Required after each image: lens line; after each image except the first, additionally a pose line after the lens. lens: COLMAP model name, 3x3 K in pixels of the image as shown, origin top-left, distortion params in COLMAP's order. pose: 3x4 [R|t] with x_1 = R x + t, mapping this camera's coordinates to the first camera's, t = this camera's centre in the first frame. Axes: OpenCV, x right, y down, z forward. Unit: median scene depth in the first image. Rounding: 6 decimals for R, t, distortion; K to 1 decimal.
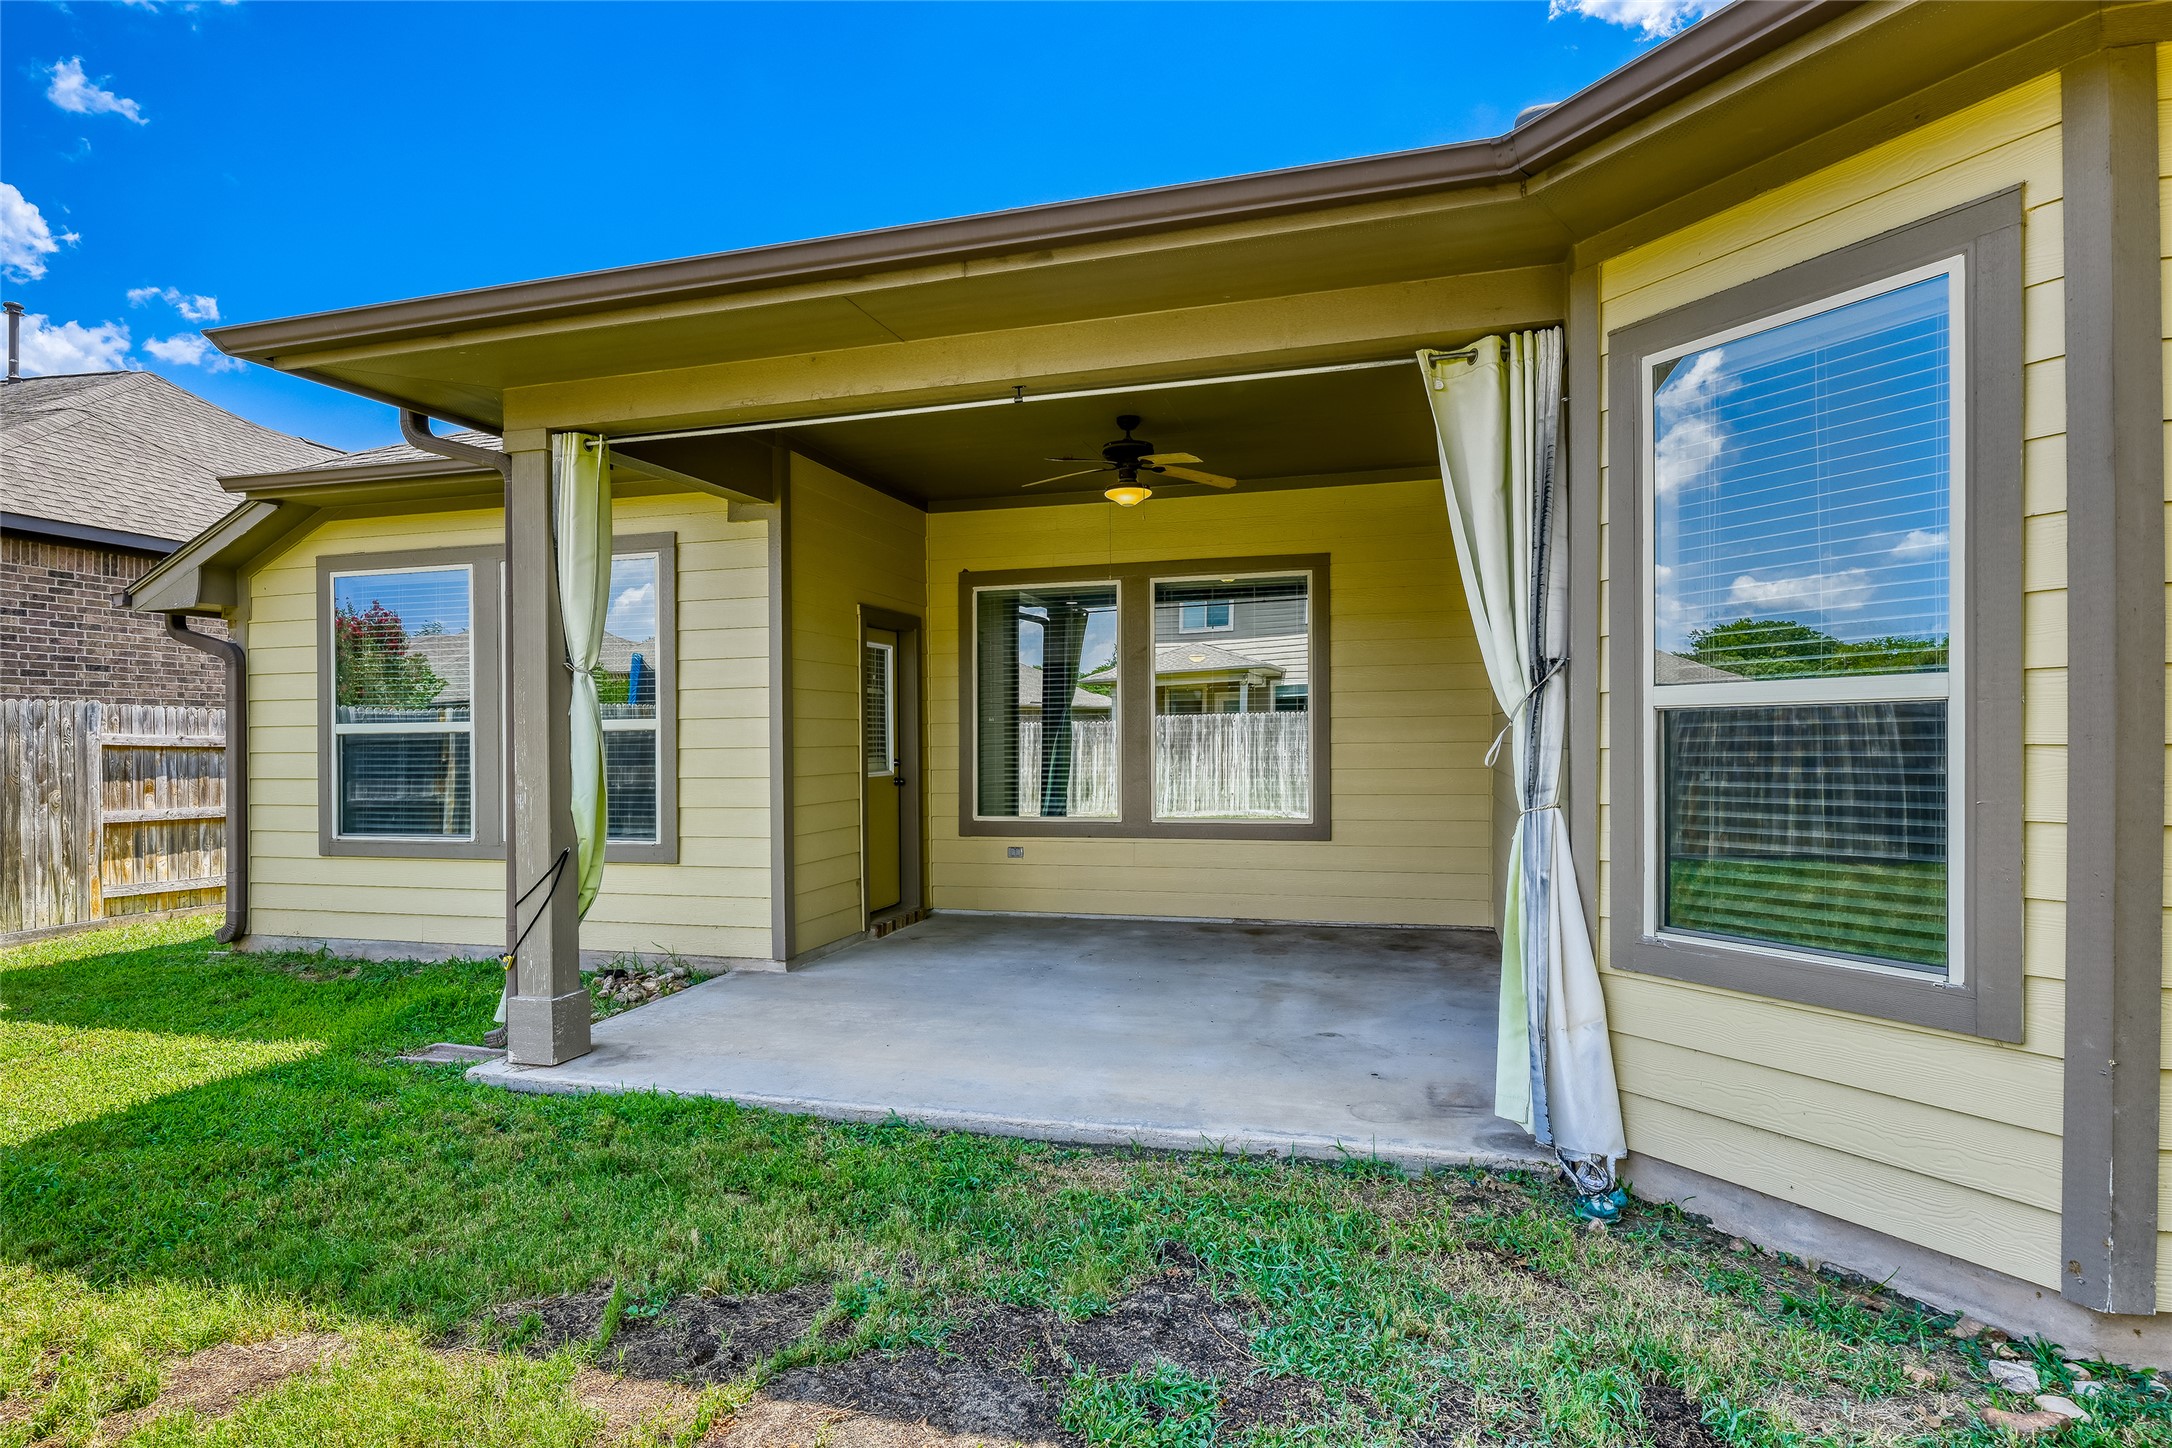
lens RADIAL K [[1151.5, 0, 1087.7], [0, 1151.5, 741.4], [0, 0, 1]] dist [-0.000058, -0.000264]
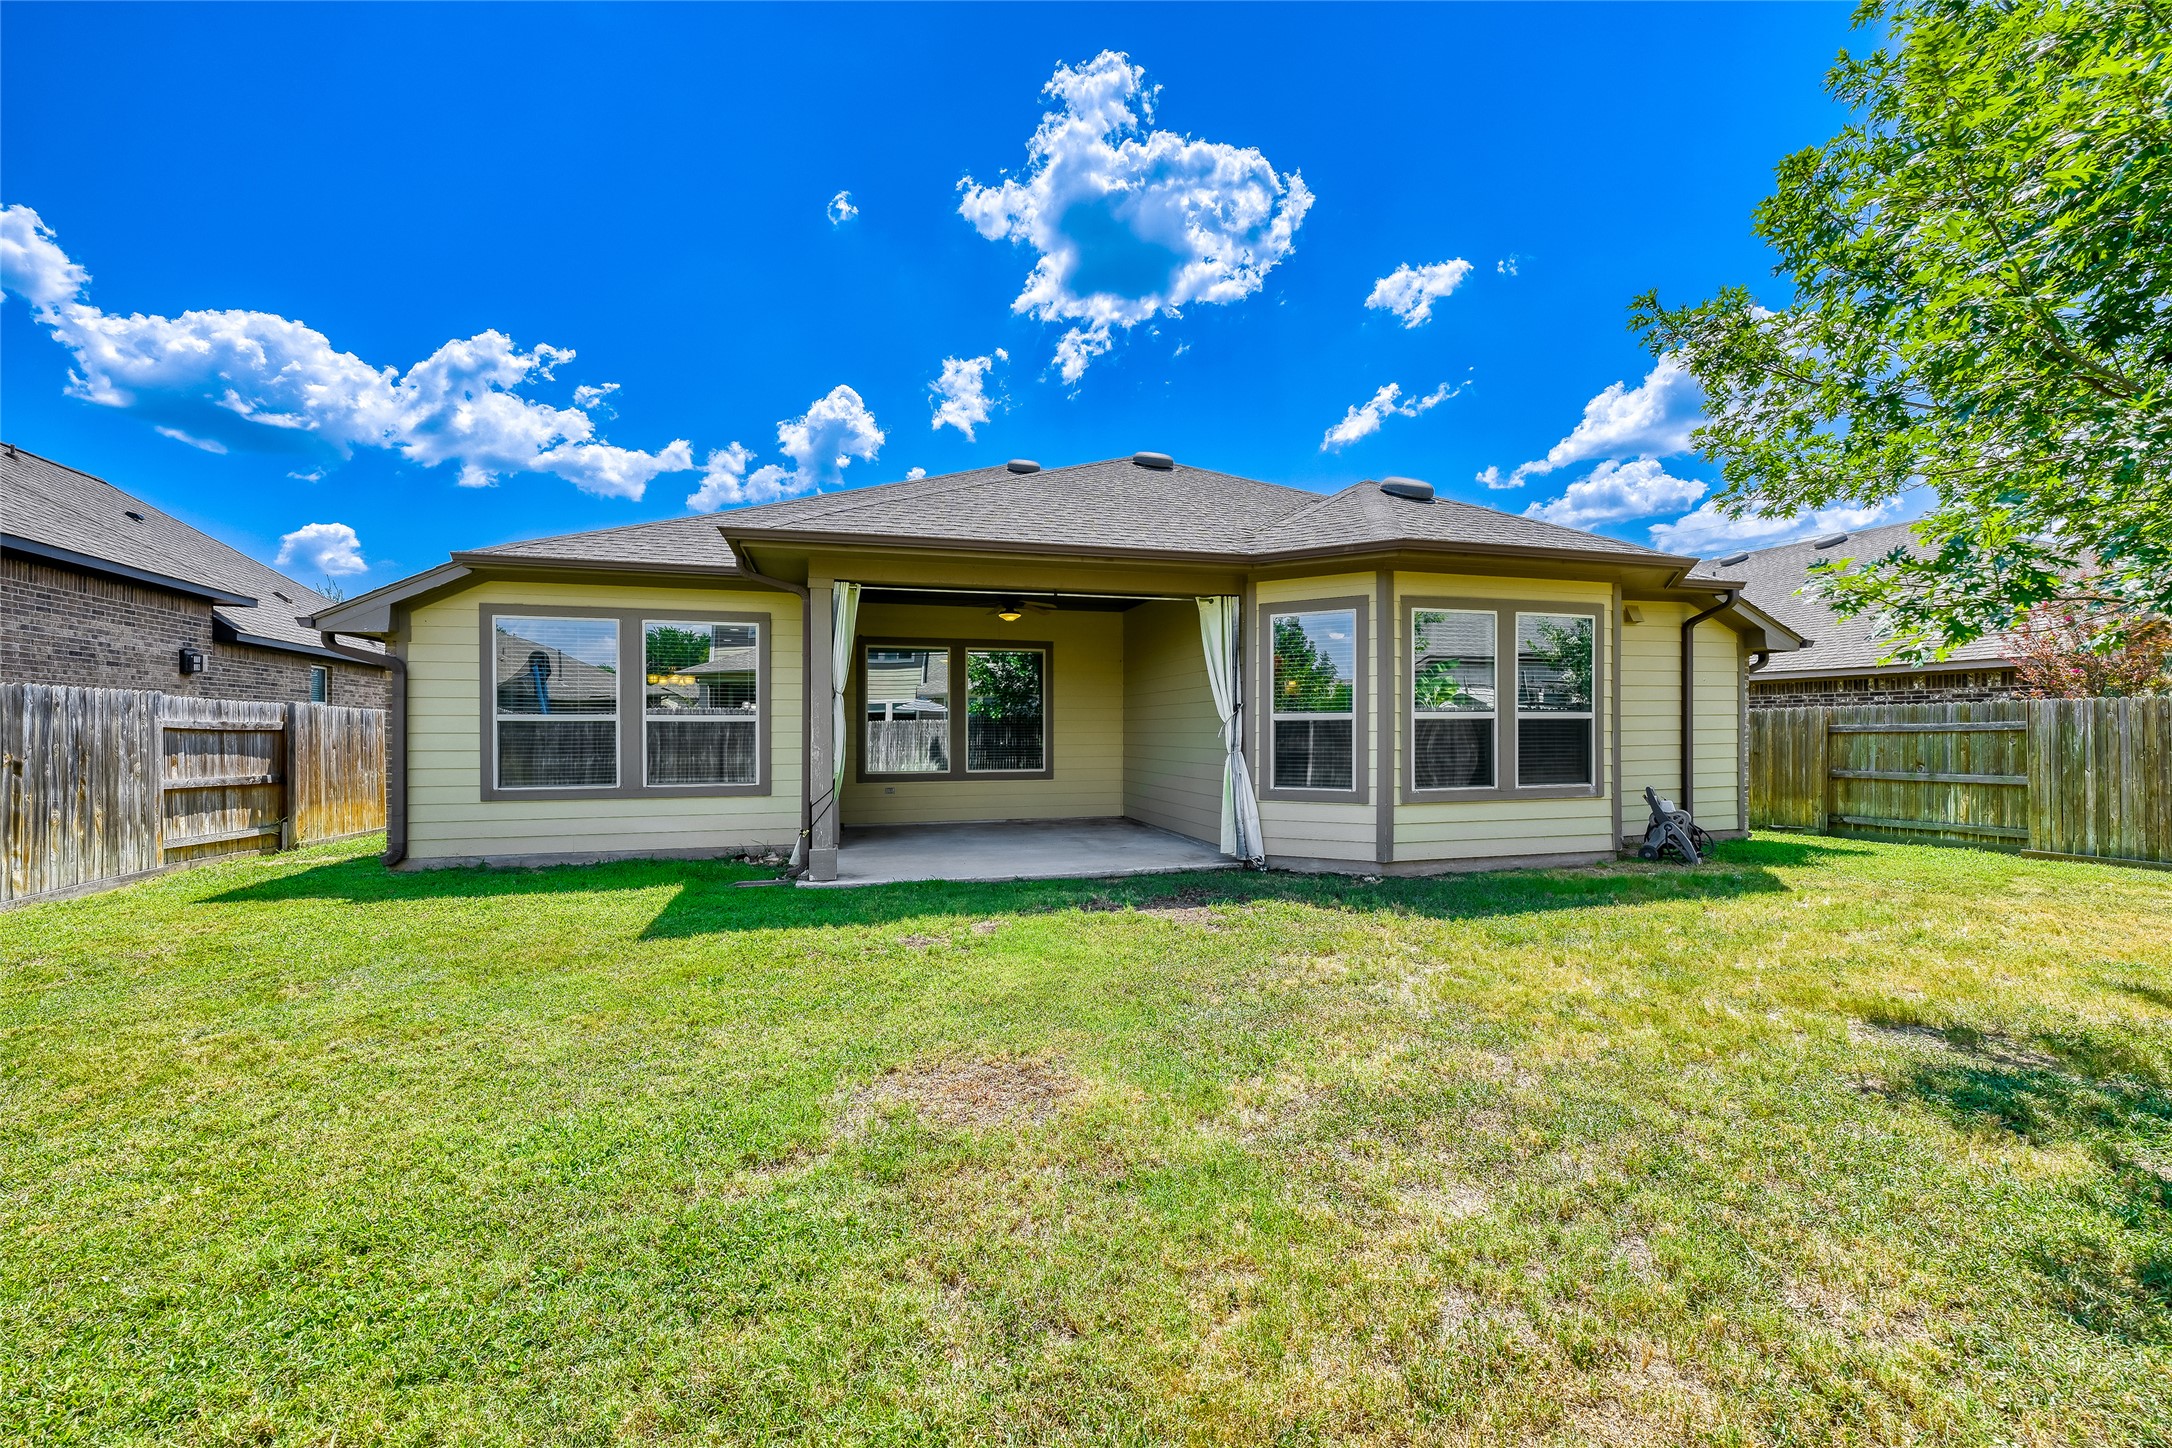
lens RADIAL K [[869.4, 0, 1083.9], [0, 869.4, 727.3], [0, 0, 1]] dist [-0.000182, -0.000183]
pose [[0.846530, 0.011682, 0.532213, -0.602742], [-0.005313, 0.999895, -0.013496, 0.013441], [-0.532315, 0.008597, 0.846503, -0.385969]]
